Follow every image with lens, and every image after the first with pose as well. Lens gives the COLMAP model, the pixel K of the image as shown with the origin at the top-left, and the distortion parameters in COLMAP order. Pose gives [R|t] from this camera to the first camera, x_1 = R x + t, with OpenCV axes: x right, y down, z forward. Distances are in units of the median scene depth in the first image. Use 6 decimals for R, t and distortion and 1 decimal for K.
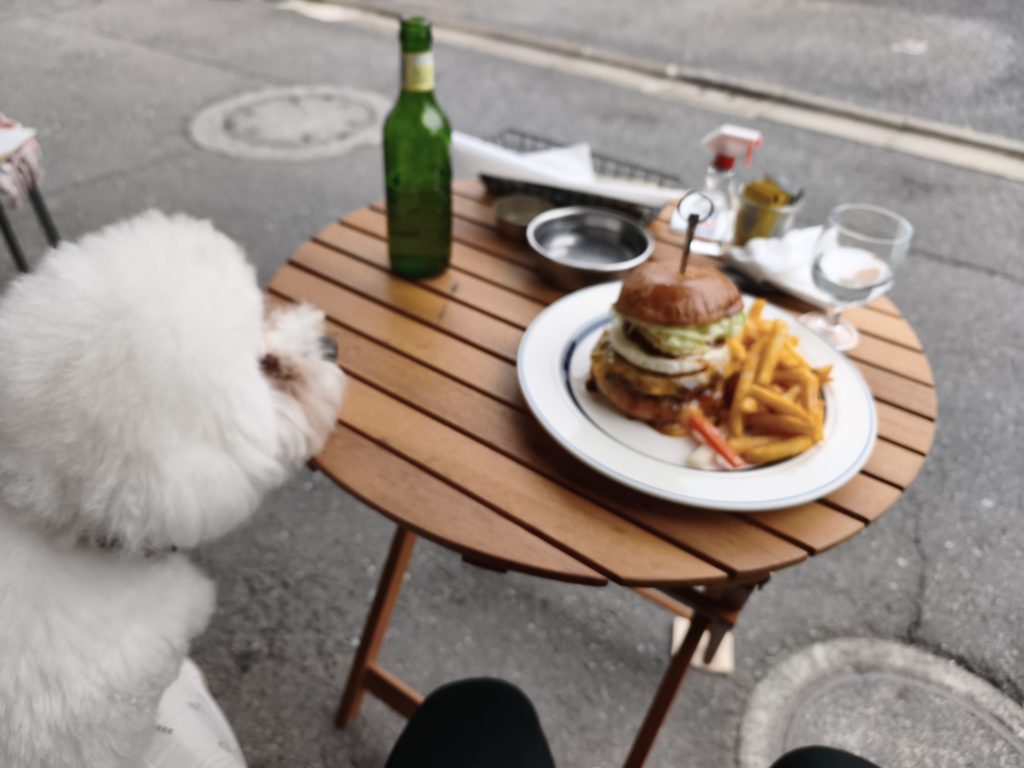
lens RADIAL K [[698.8, 0, 516.4], [0, 698.8, 378.6], [0, 0, 1]] dist [-0.009223, -0.007919]
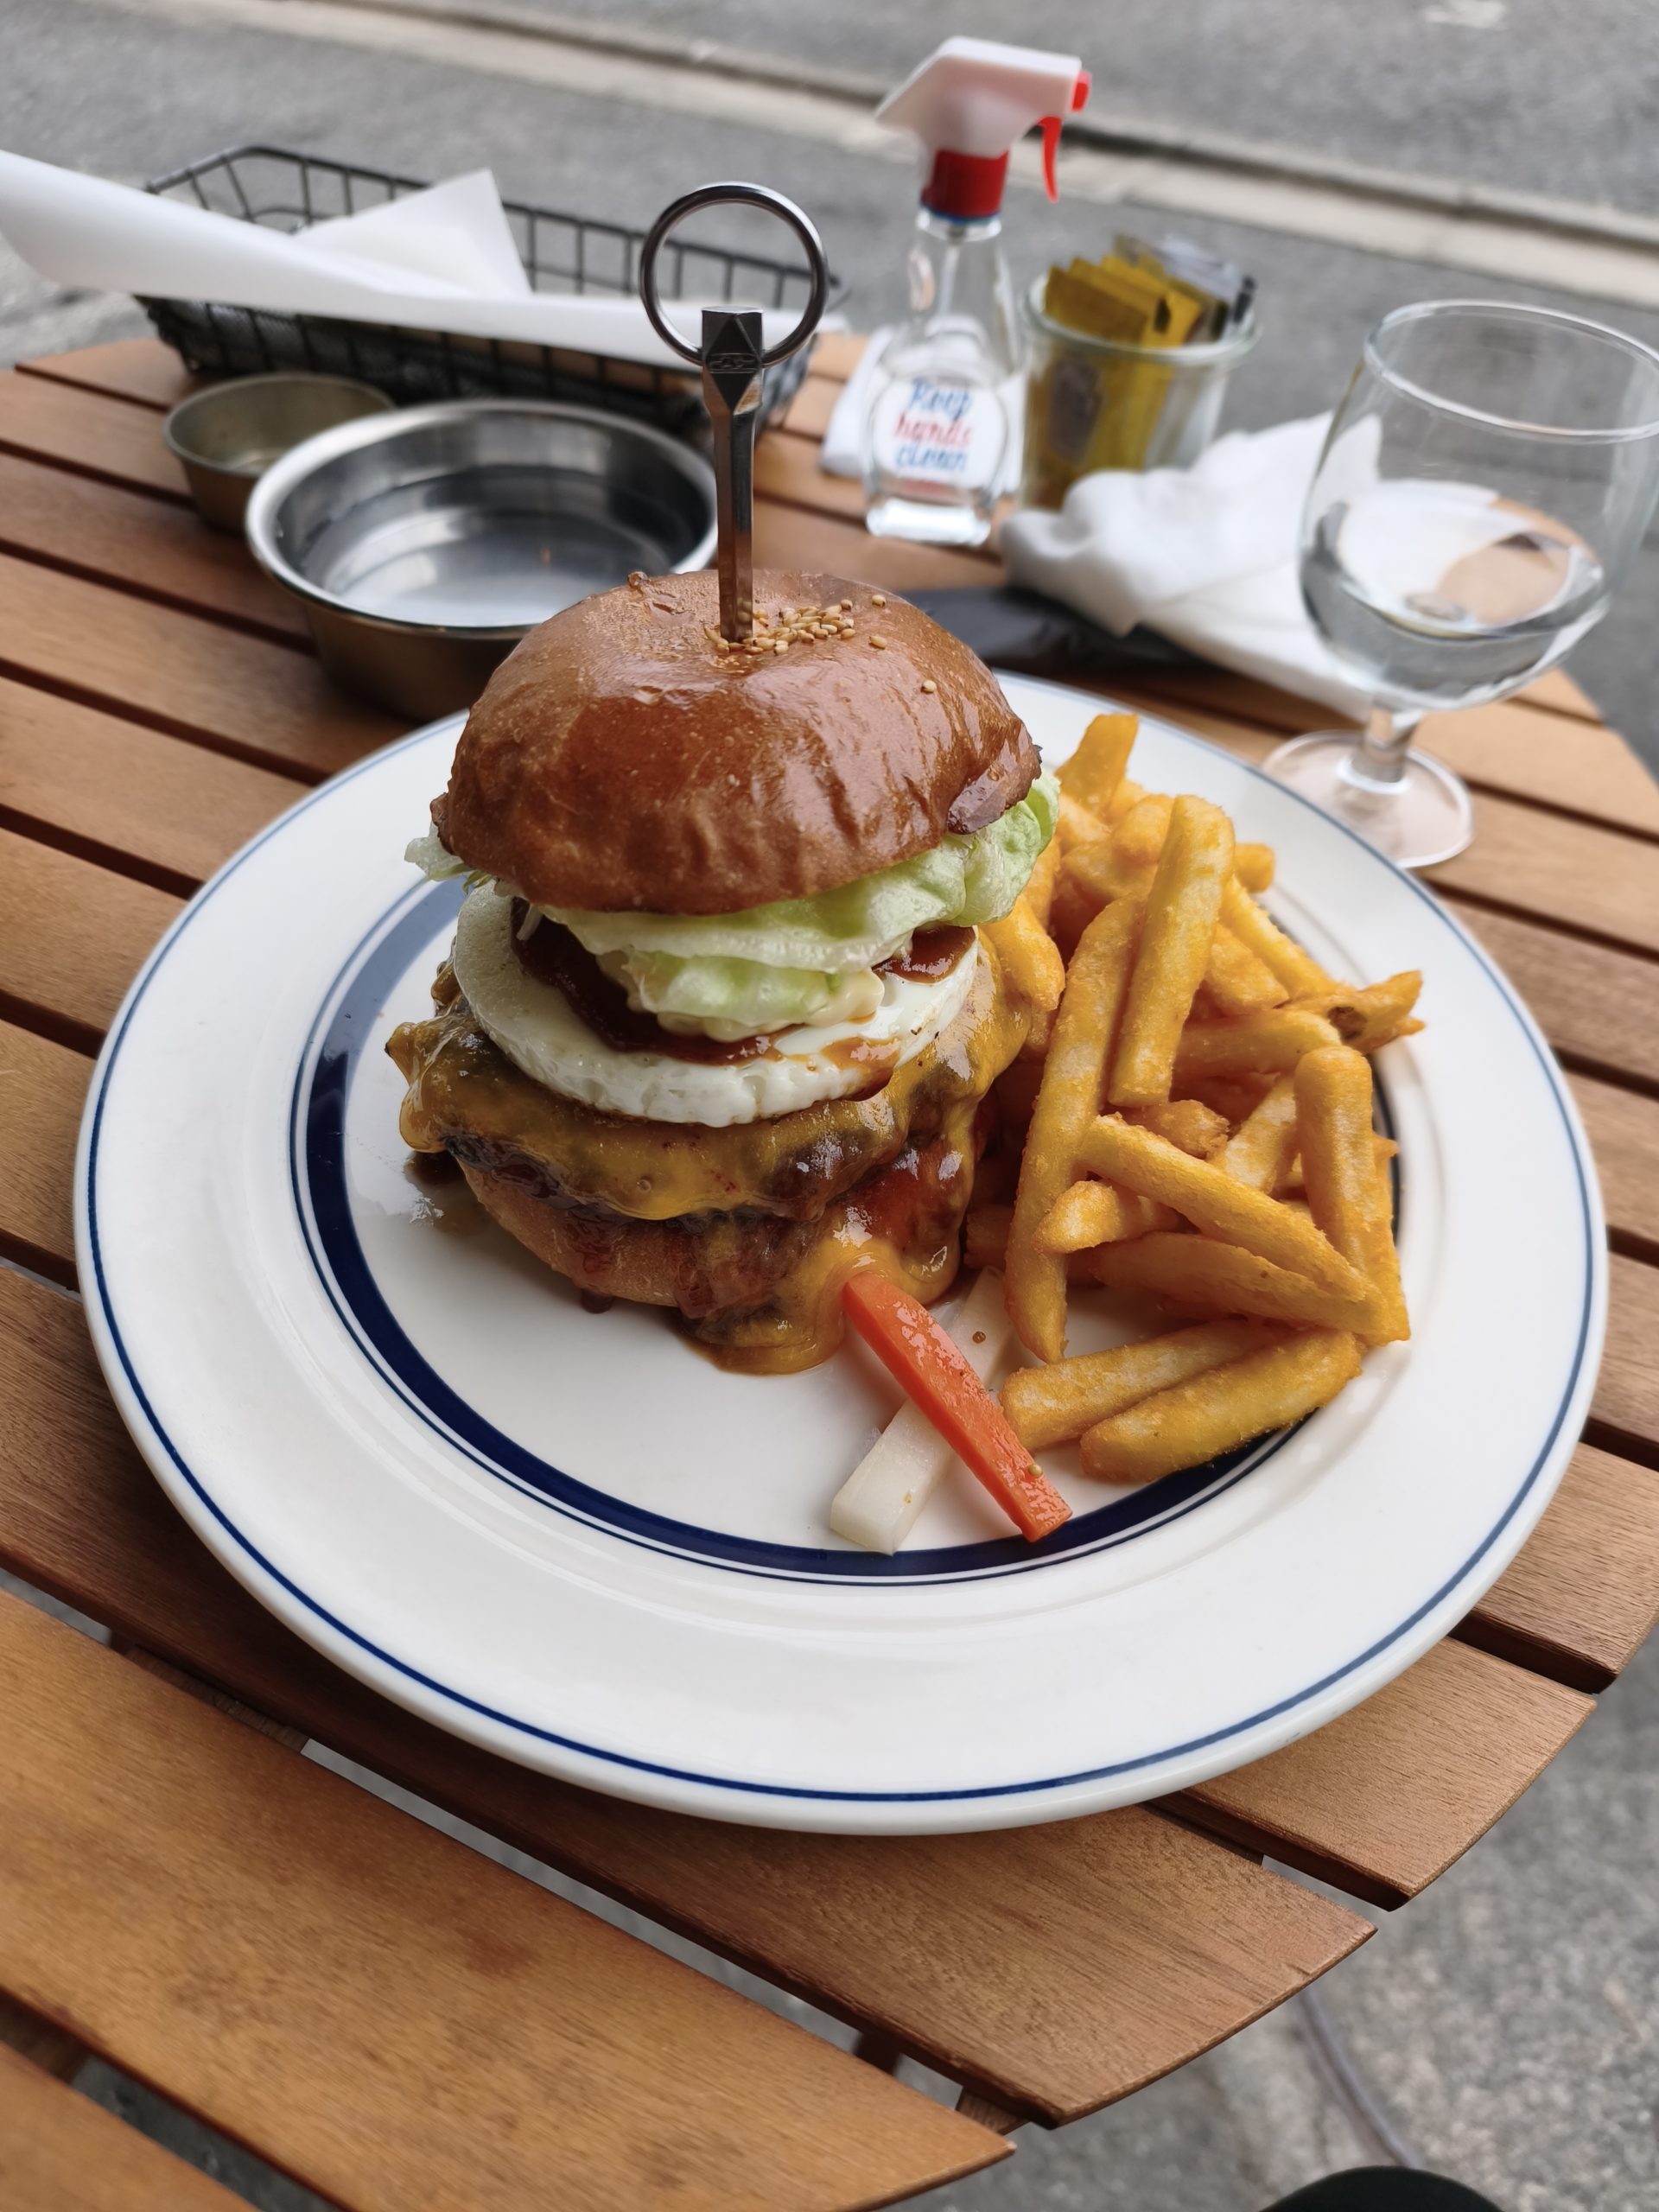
lens RADIAL K [[1509.6, 0, 839.8], [0, 1509.6, 1101.5], [0, 0, 1]] dist [-0.009223, -0.007919]
pose [[0.988152, -0.112270, 0.104646, 0.196853], [0.094555, 0.982398, 0.161100, -0.079864], [-0.120890, -0.149296, 0.981375, 0.506062]]
